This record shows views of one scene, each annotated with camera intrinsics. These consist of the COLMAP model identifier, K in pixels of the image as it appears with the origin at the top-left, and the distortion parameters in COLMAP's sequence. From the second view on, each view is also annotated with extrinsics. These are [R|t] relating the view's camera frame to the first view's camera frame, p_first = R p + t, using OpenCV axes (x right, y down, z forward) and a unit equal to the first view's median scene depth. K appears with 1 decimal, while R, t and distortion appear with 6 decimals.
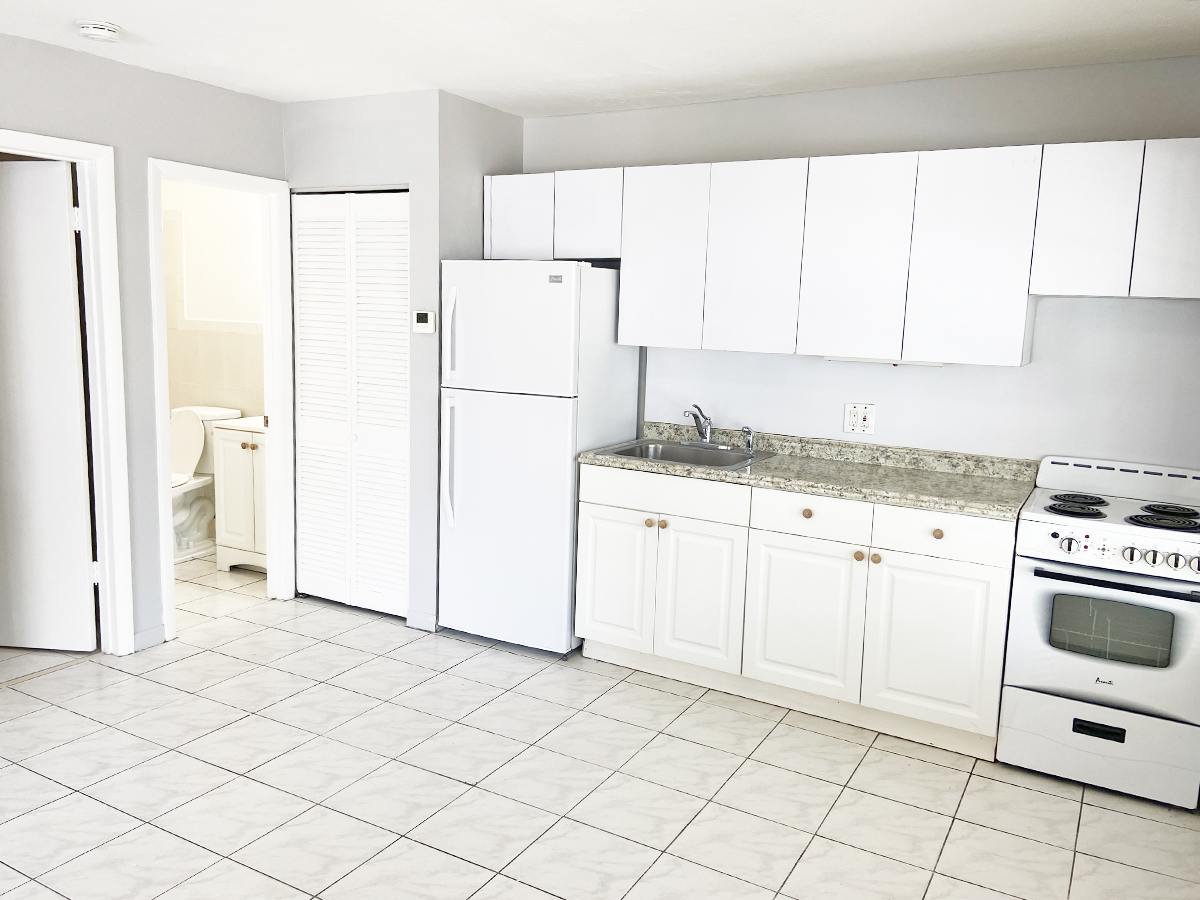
lens RADIAL K [[936.9, 0, 579.4], [0, 936.9, 440.2], [0, 0, 1]] dist [0.087656, -0.112079]
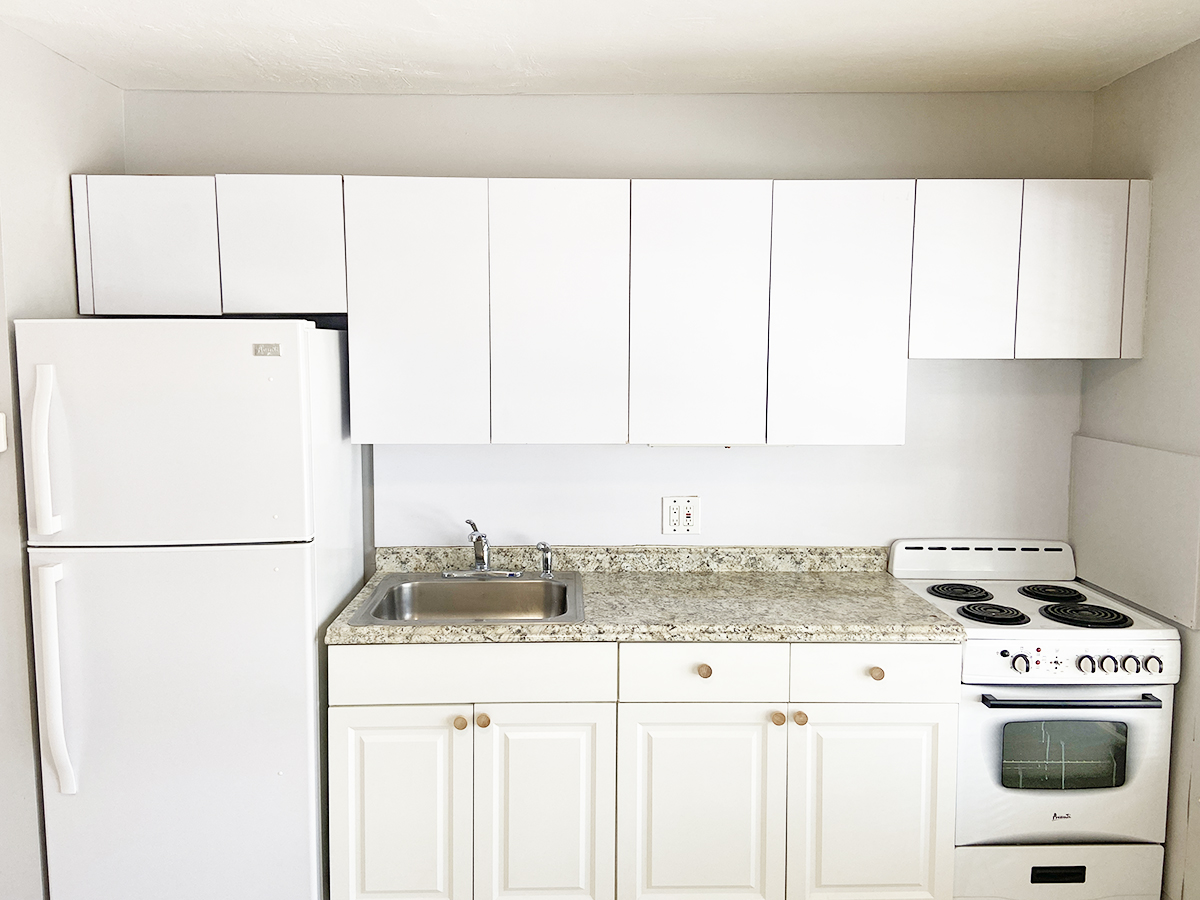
lens RADIAL K [[936.9, 0, 587.7], [0, 936.9, 426.8], [0, 0, 1]] dist [0.087656, -0.112079]
pose [[0.848642, -0.077028, 0.523329, -0.177086], [0.099819, 0.994886, -0.015431, -0.095579], [-0.519464, 0.065334, 0.851991, 0.391694]]
